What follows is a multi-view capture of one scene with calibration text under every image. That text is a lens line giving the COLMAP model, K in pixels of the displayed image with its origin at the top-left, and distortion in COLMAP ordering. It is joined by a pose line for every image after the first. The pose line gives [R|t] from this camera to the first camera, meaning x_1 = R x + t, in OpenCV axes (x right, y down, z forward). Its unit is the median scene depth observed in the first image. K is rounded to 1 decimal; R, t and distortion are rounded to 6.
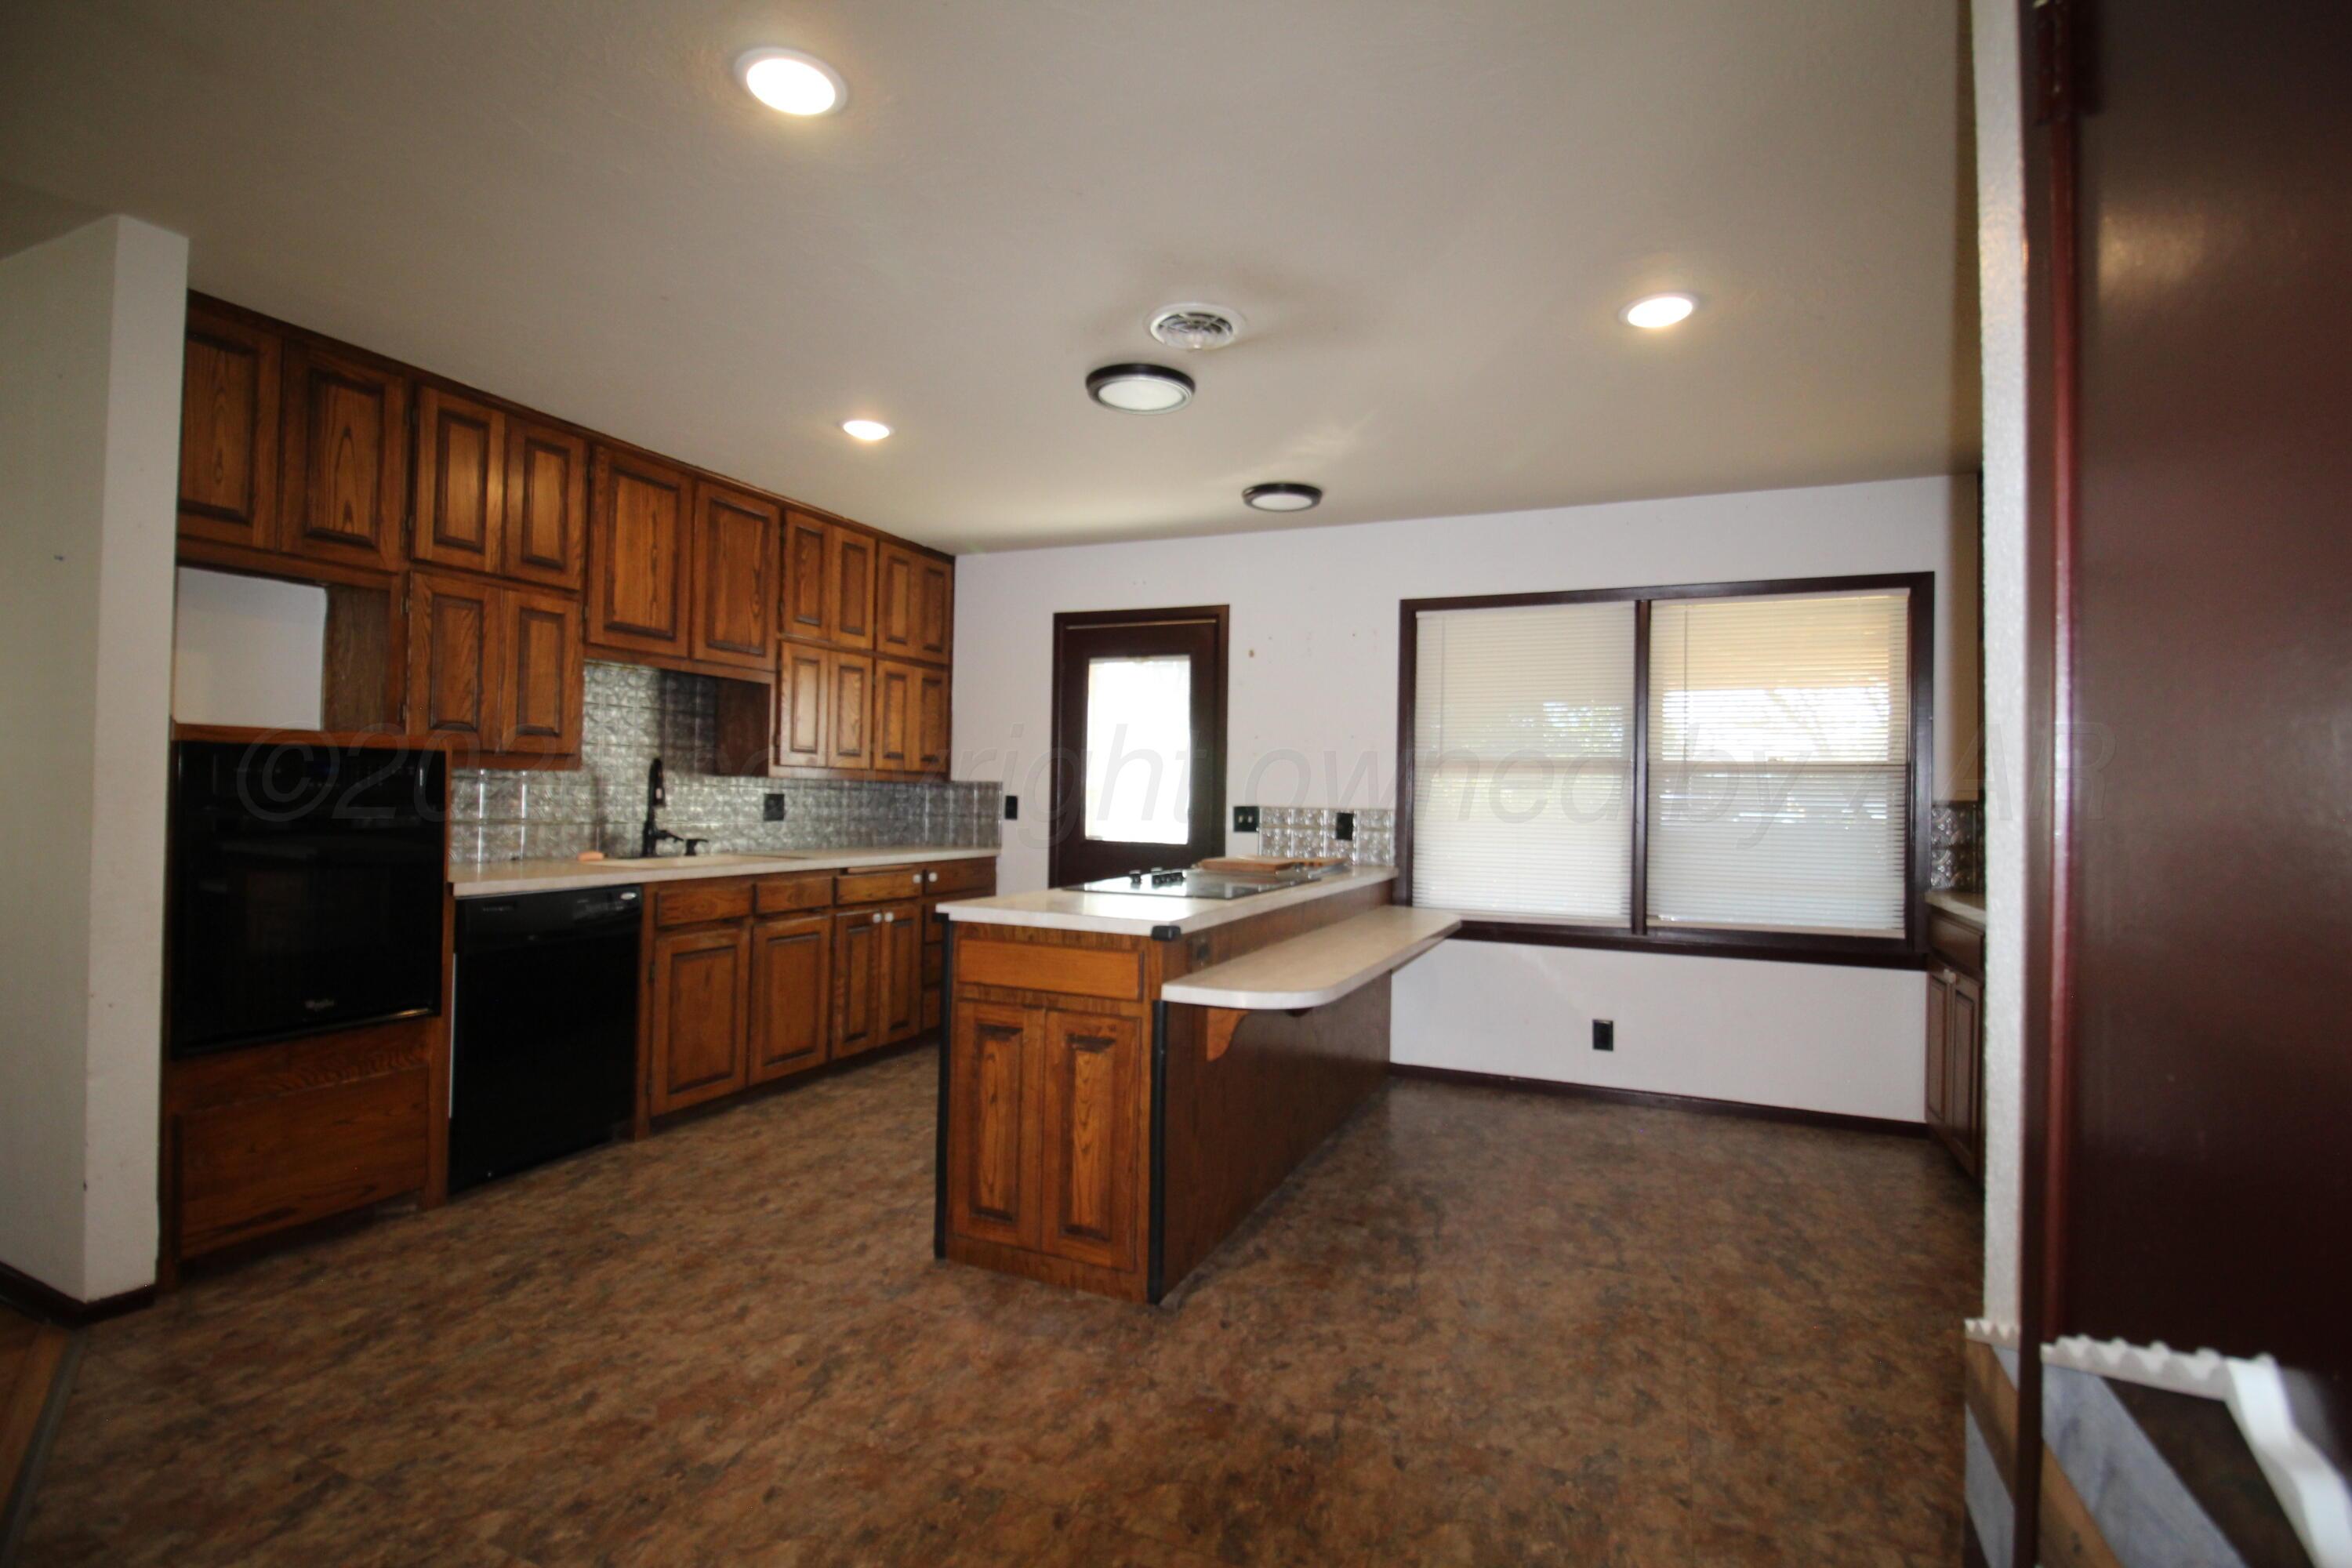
lens RADIAL K [[1089.0, 0, 1183.1], [0, 1089.0, 780.6], [0, 0, 1]] dist [-0.003046, -0.001251]
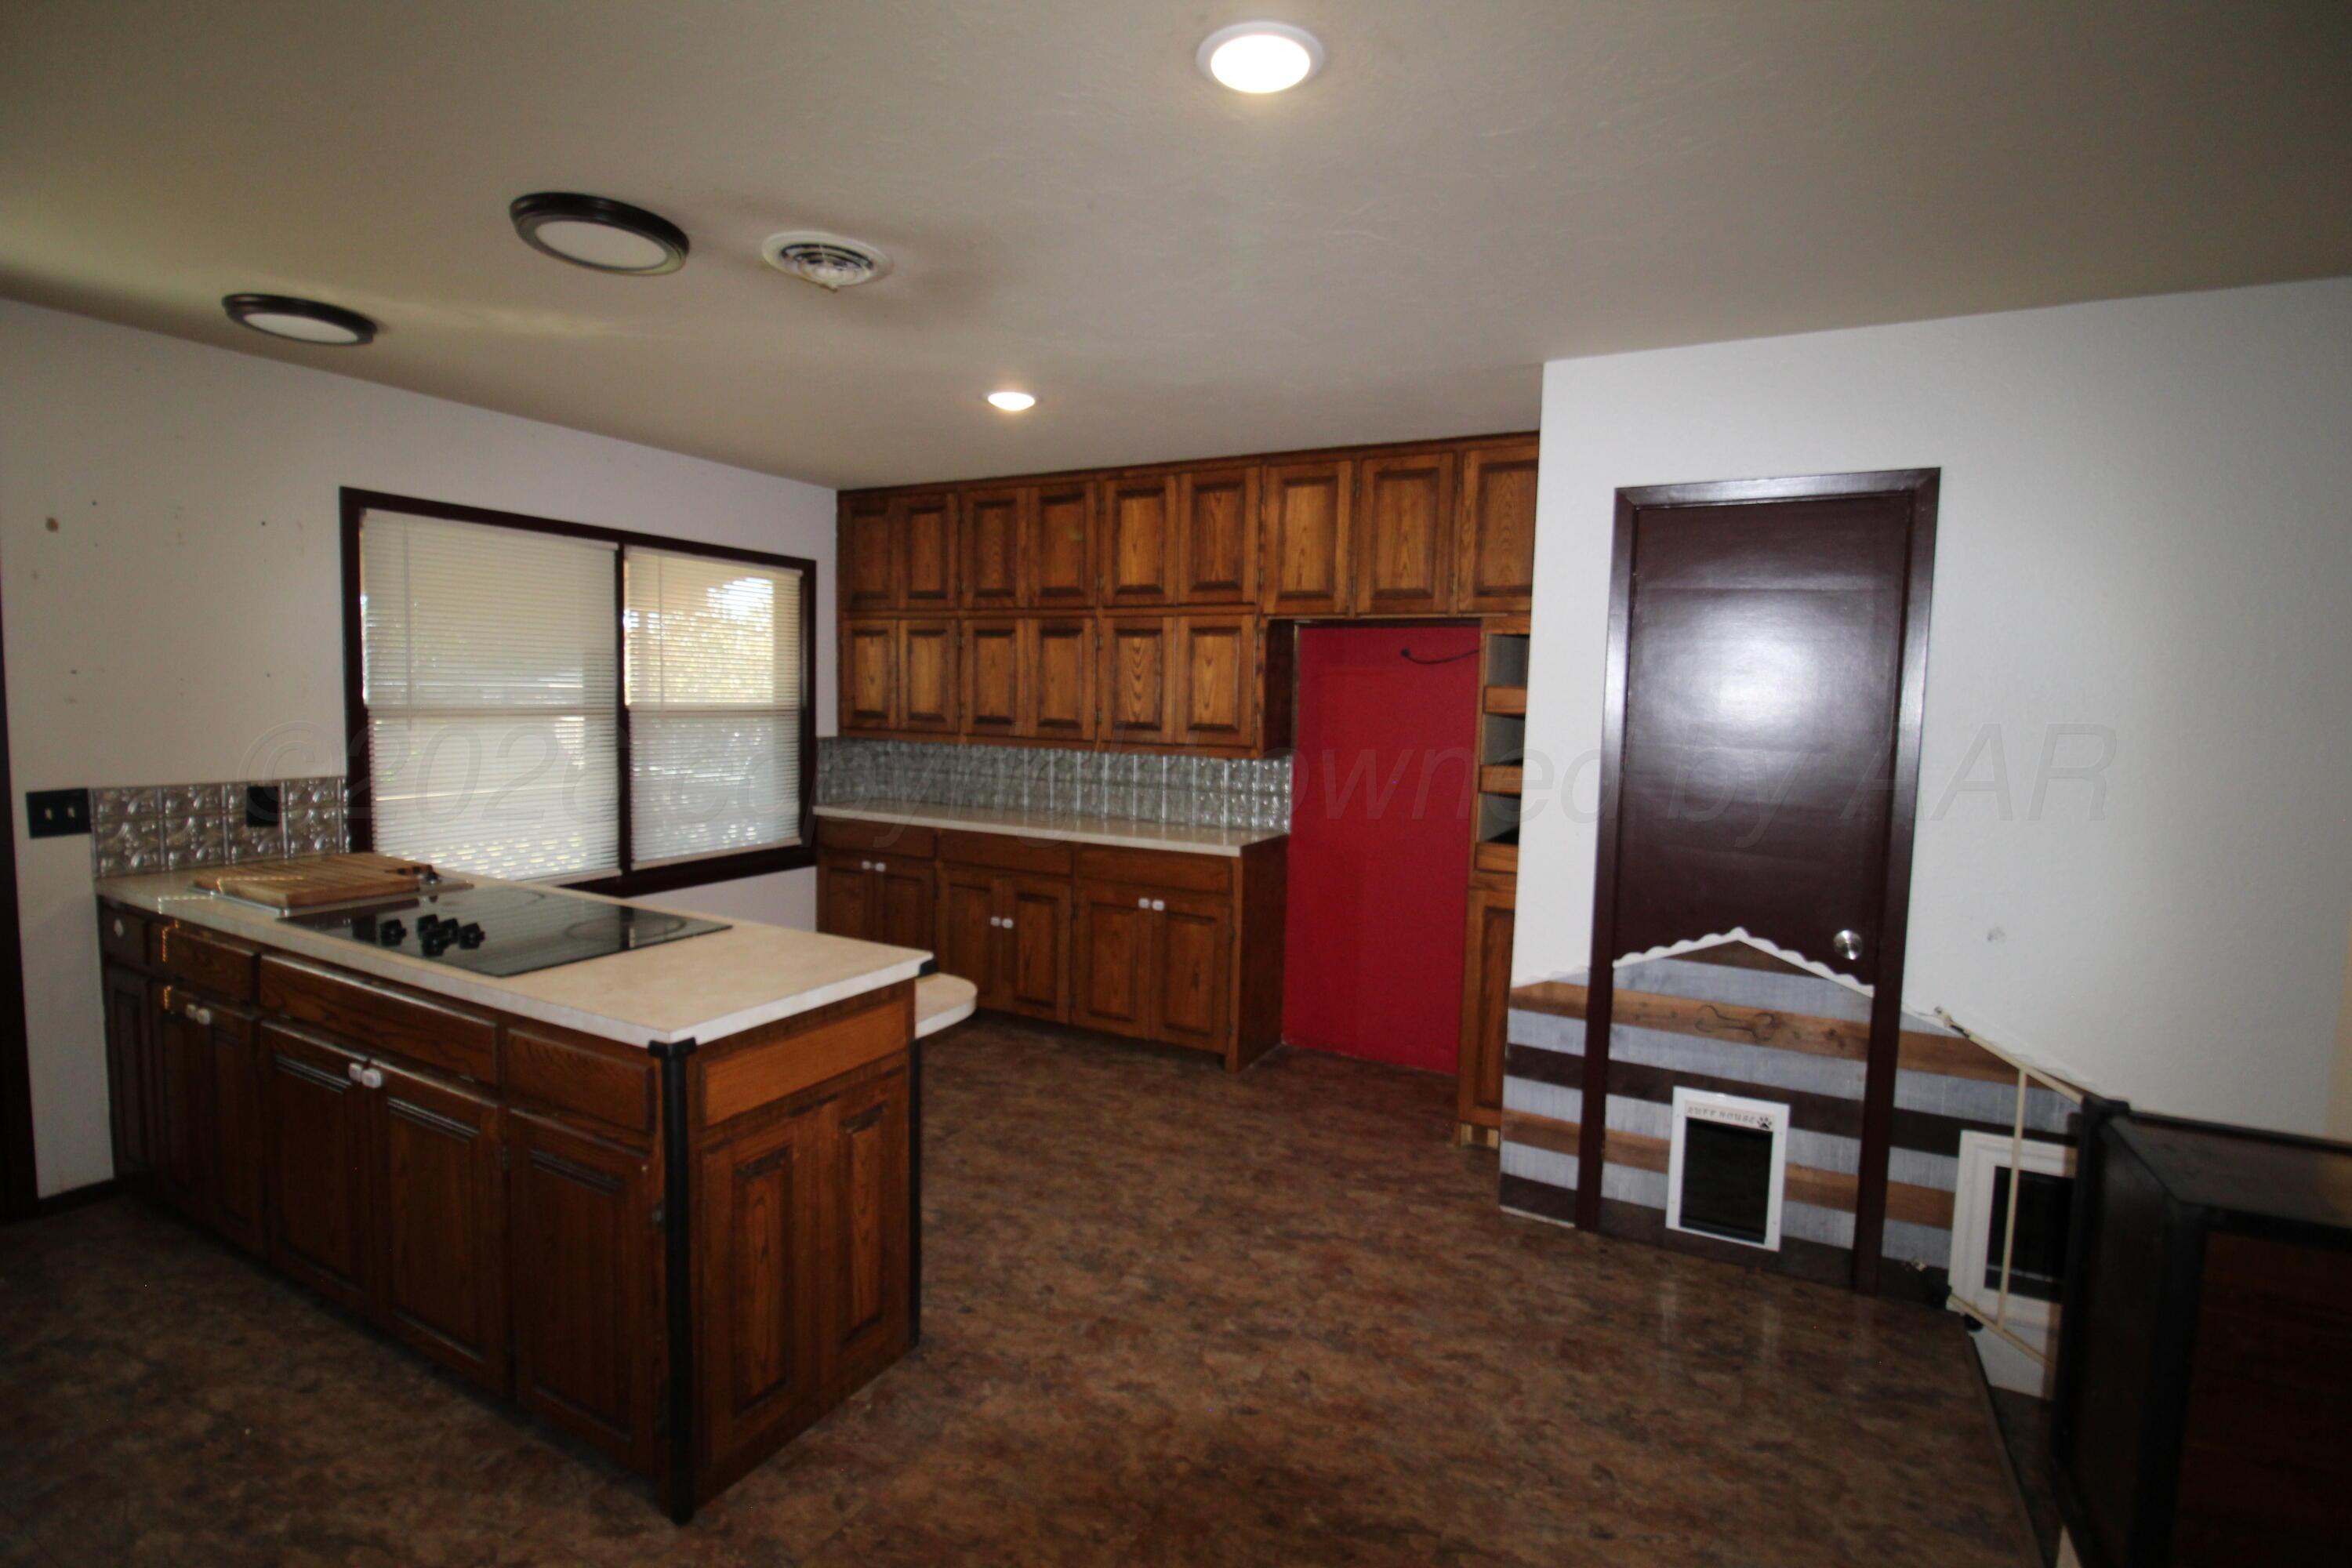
lens RADIAL K [[1089.0, 0, 1183.1], [0, 1089.0, 780.6], [0, 0, 1]] dist [-0.003046, -0.001251]
pose [[0.077102, -0.098567, 0.992139, -0.572913], [-0.038722, 0.994054, 0.101767, -0.078613], [-0.996271, -0.046264, 0.072826, 0.445300]]
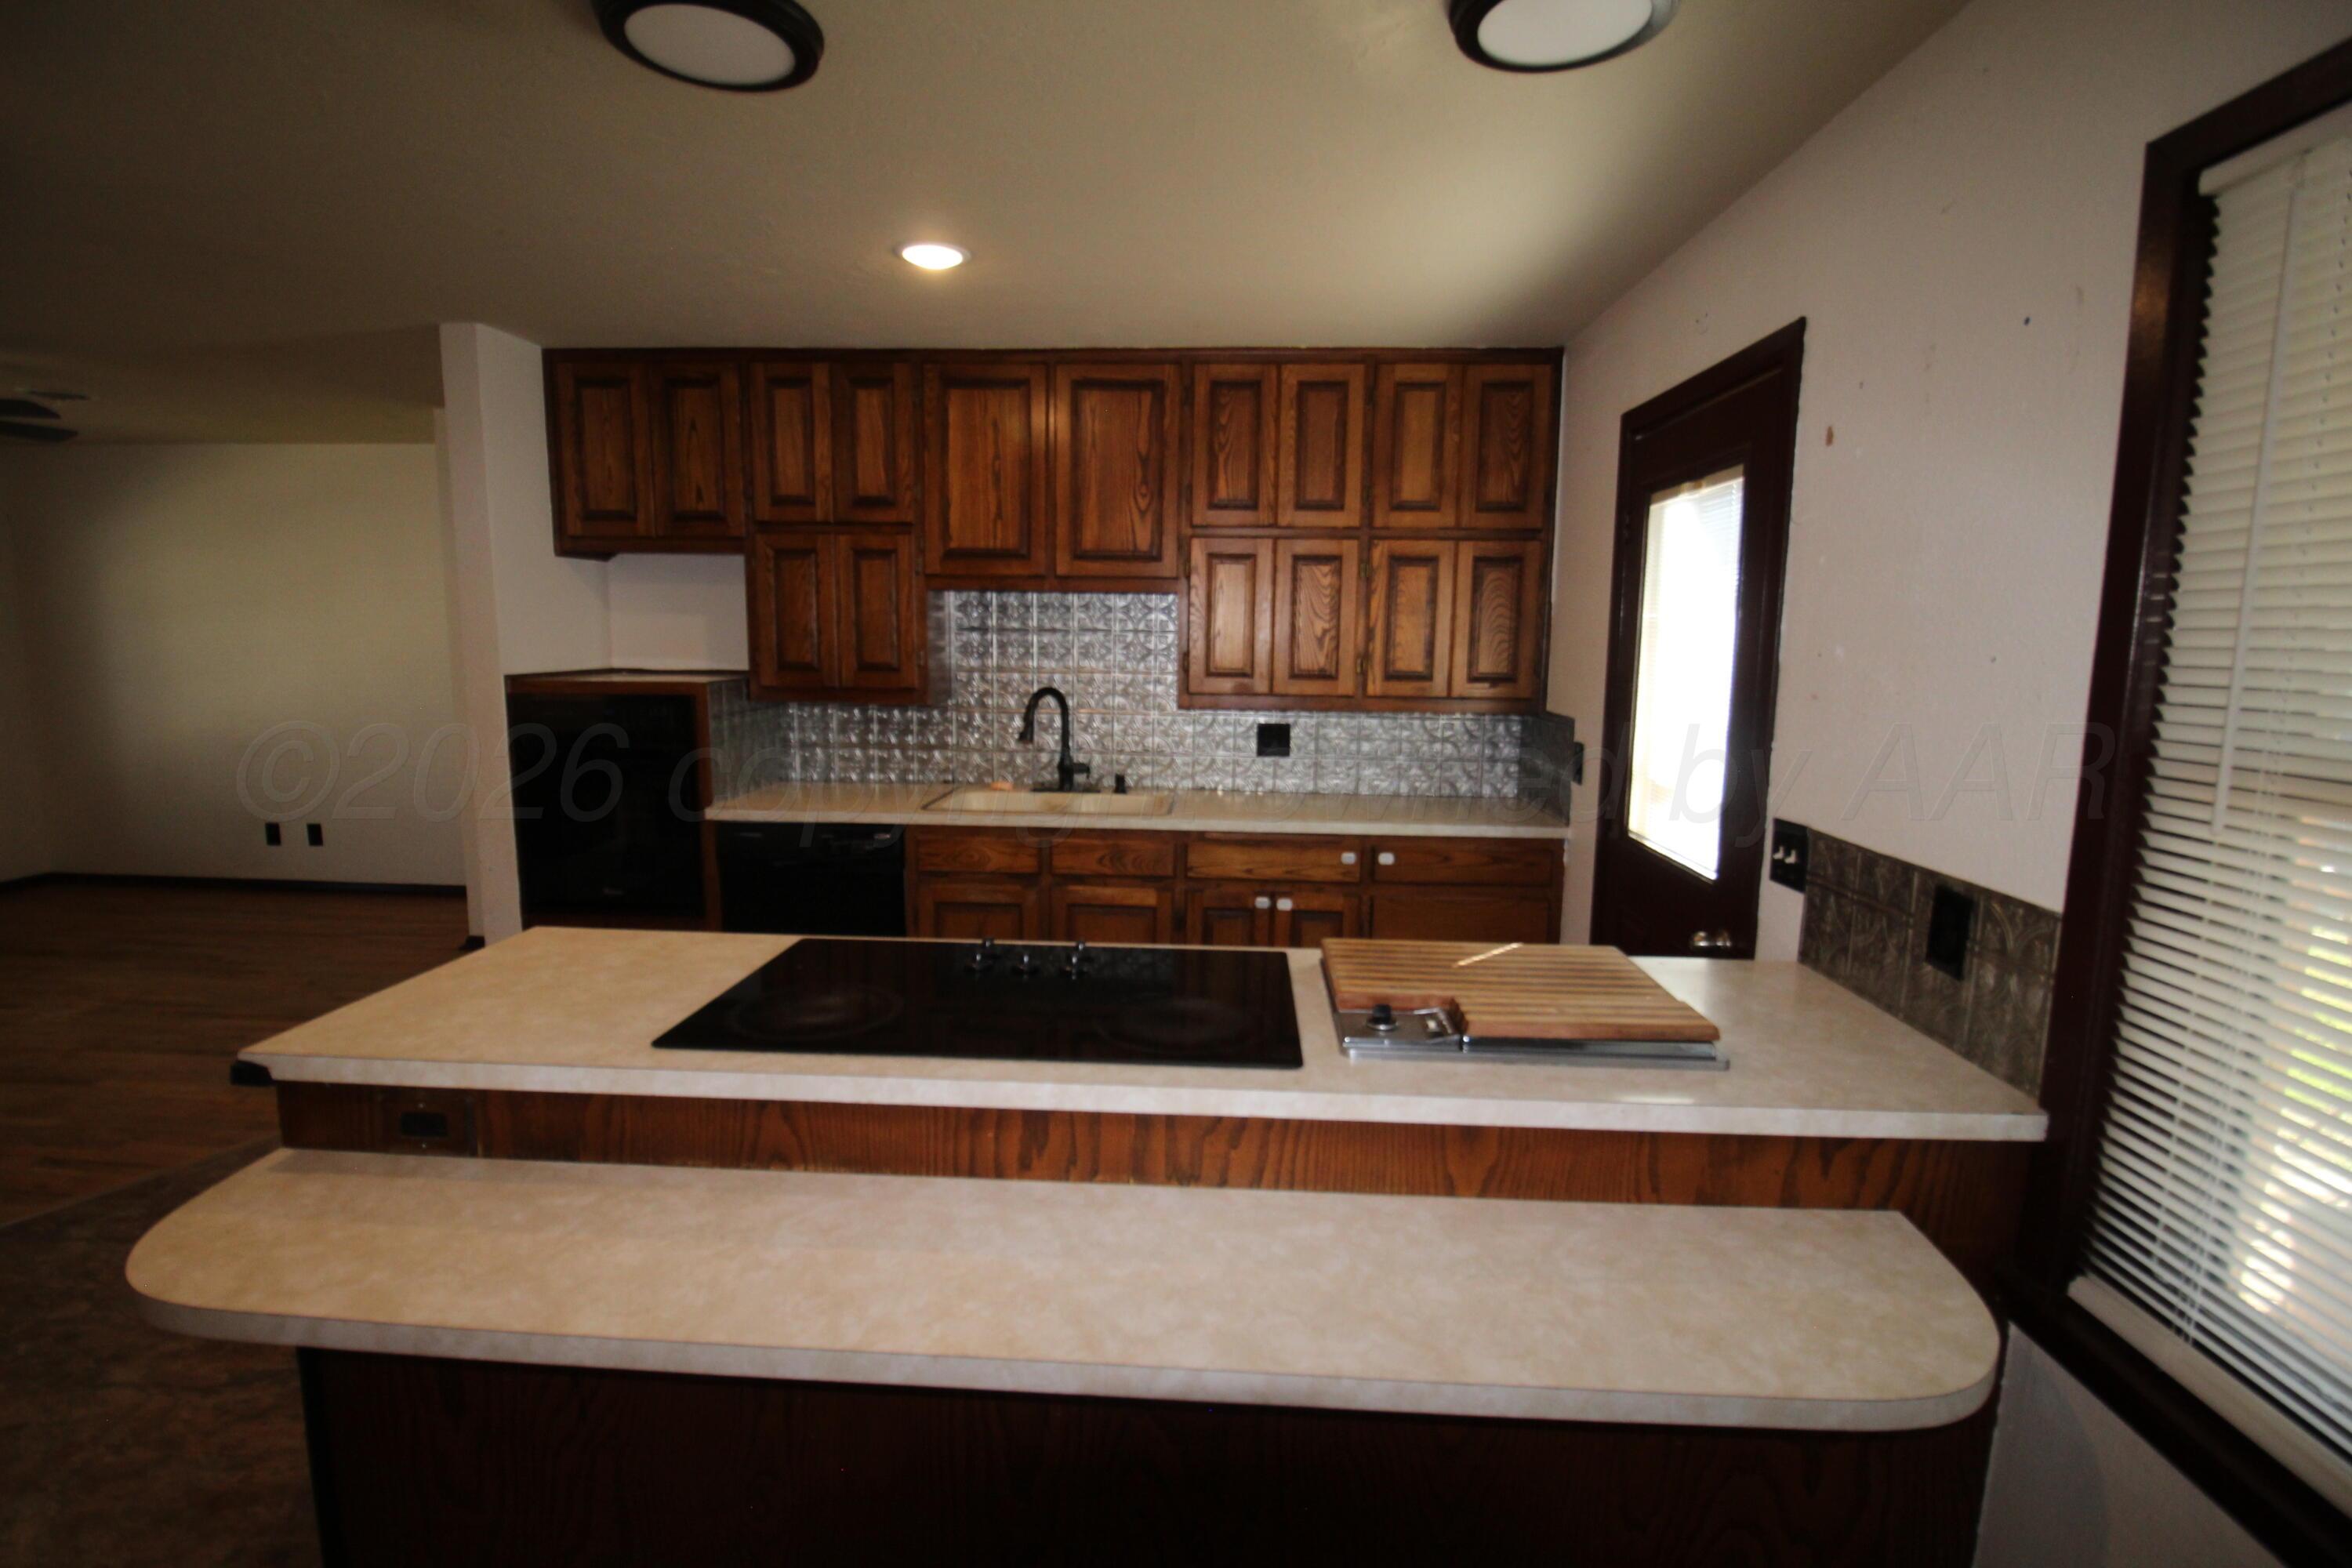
lens RADIAL K [[1089.0, 0, 1183.1], [0, 1089.0, 780.6], [0, 0, 1]] dist [-0.003046, -0.001251]
pose [[0.354471, 0.110474, -0.928518, 0.433389], [0.007366, 0.992636, 0.120914, -0.053613], [0.935038, -0.049700, 0.351046, 0.789950]]
